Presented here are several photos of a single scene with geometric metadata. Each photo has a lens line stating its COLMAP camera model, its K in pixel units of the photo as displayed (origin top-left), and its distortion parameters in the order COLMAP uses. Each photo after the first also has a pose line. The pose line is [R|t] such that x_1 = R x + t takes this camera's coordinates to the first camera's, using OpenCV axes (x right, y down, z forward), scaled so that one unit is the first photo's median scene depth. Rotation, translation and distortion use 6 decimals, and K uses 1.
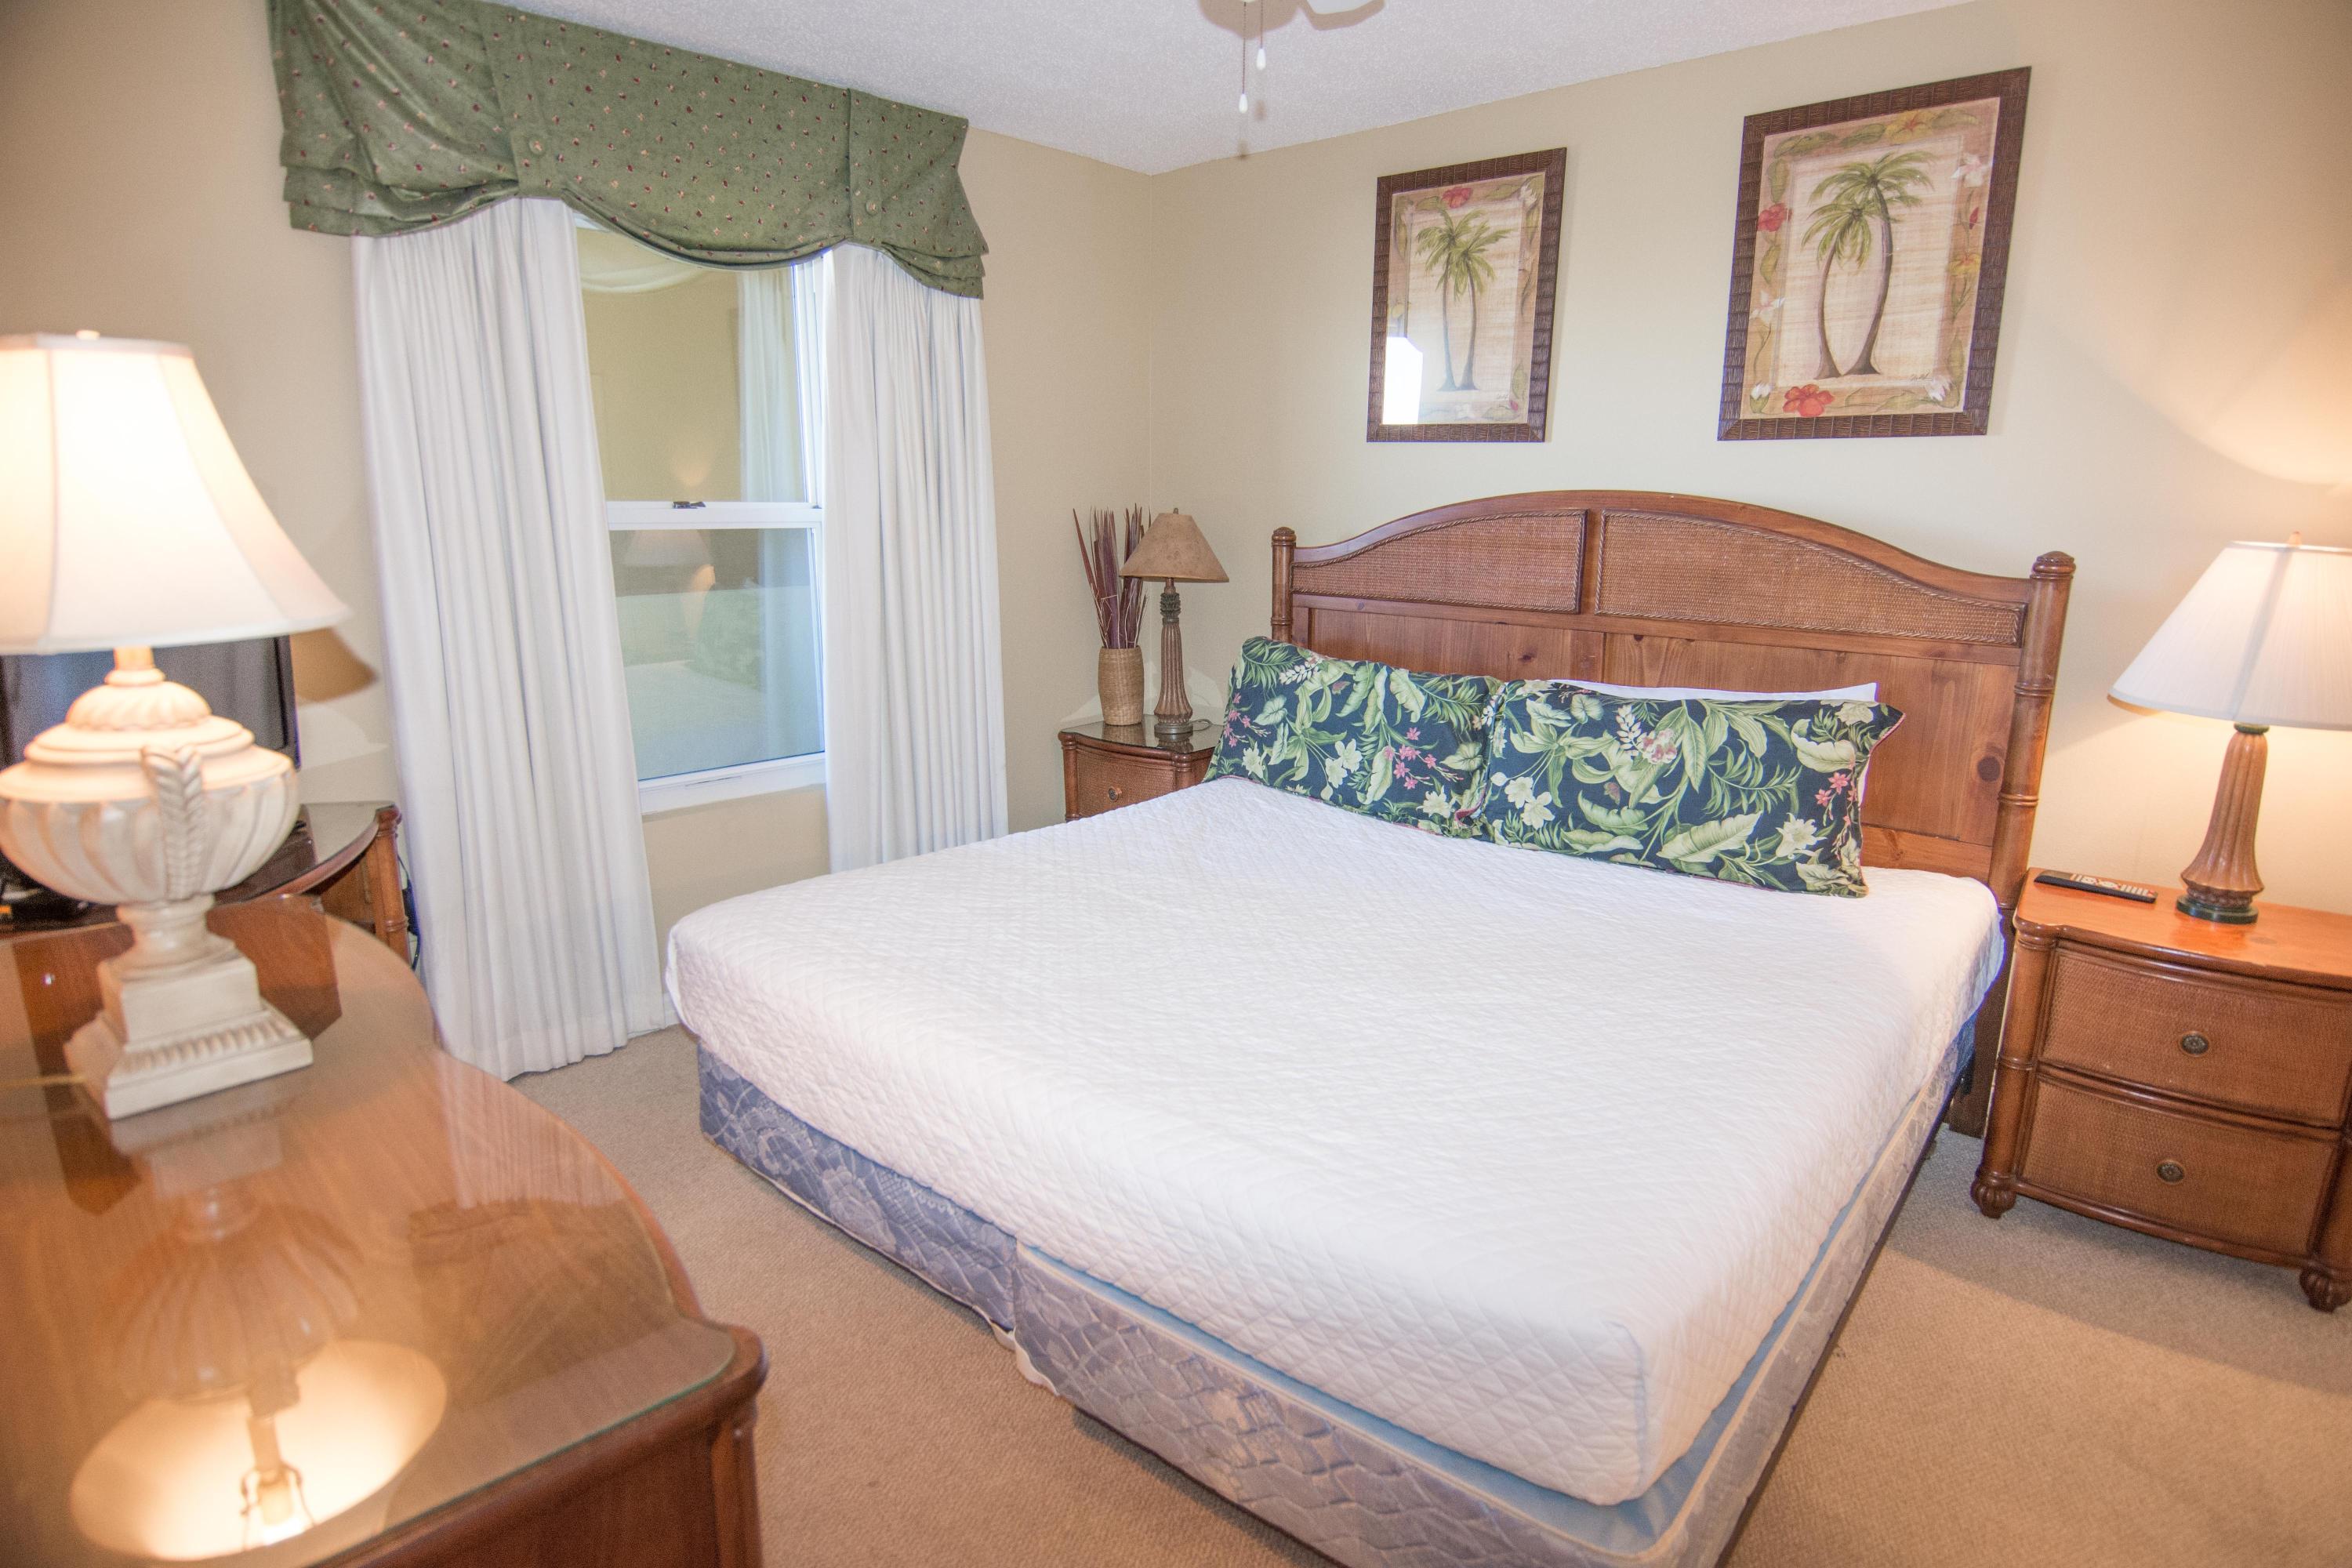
lens RADIAL K [[1256.9, 0, 1199.9], [0, 1256.9, 794.3], [0, 0, 1]] dist [-0.000224, -0.019057]
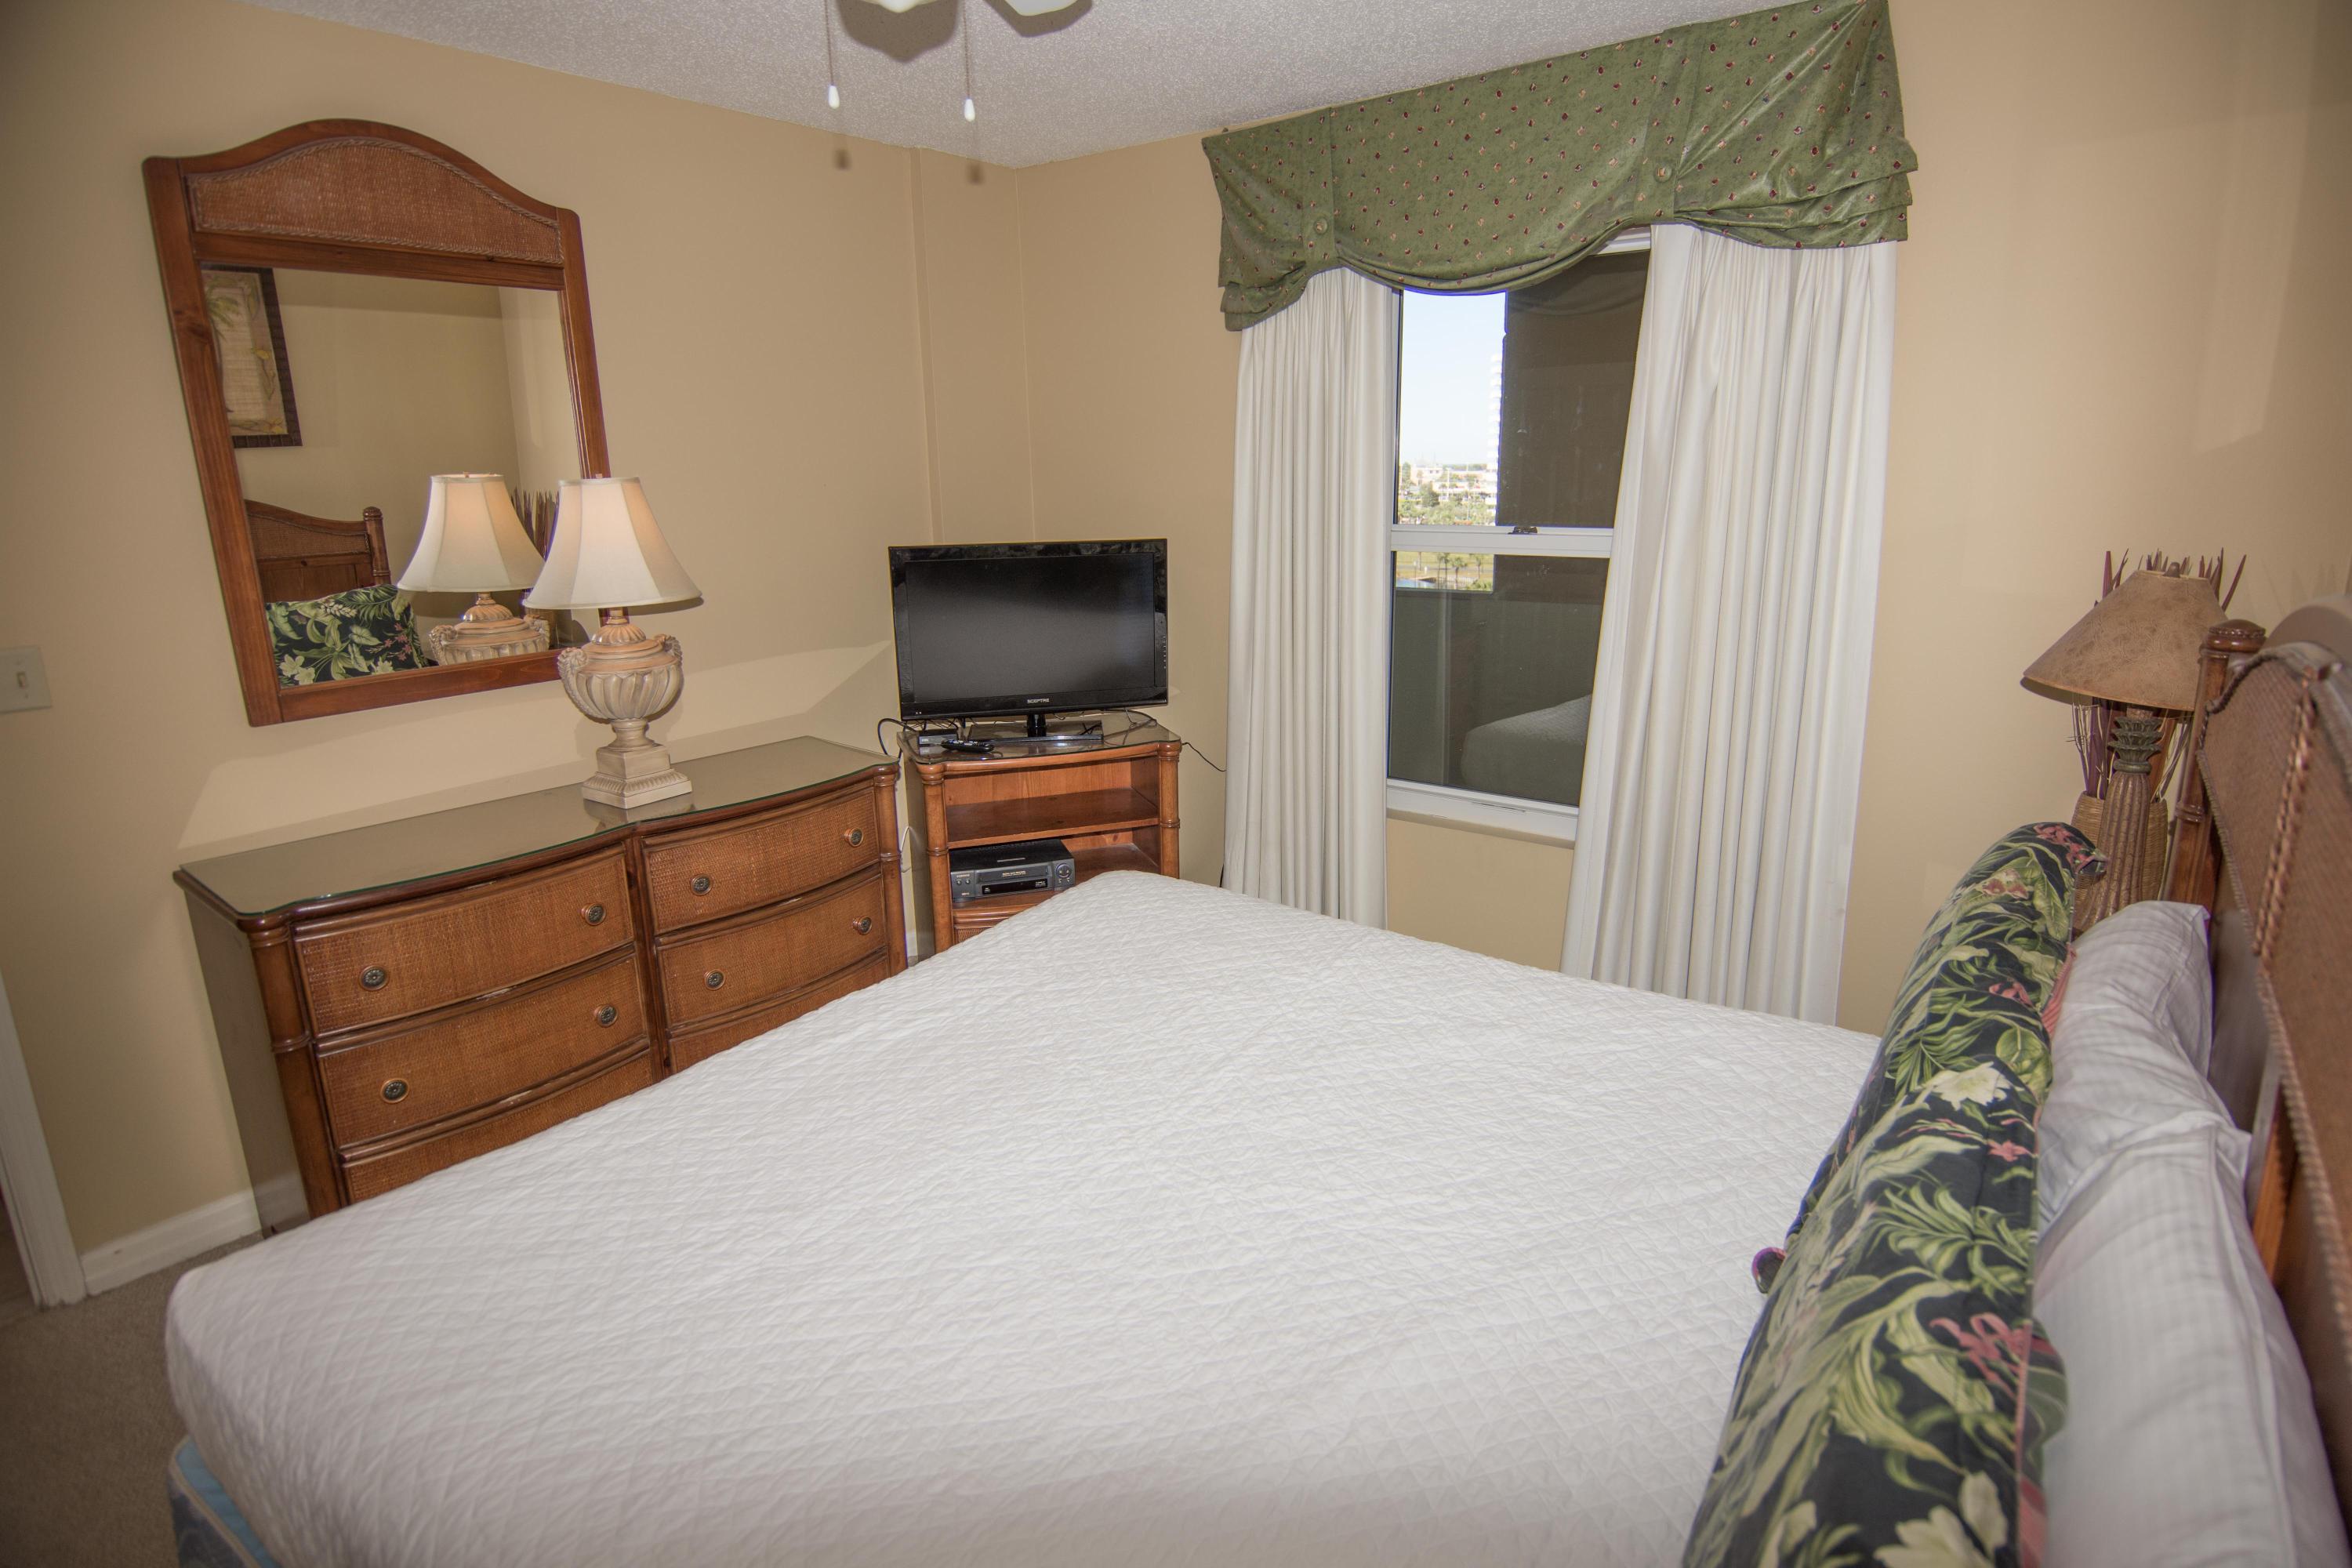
lens RADIAL K [[1256.9, 0, 1199.9], [0, 1256.9, 794.3], [0, 0, 1]] dist [-0.000224, -0.019057]
pose [[-0.018652, 0.260312, -0.965344, 0.681845], [-0.226763, 0.939250, 0.257657, -0.266005], [0.973771, 0.223710, 0.041510, 0.865539]]
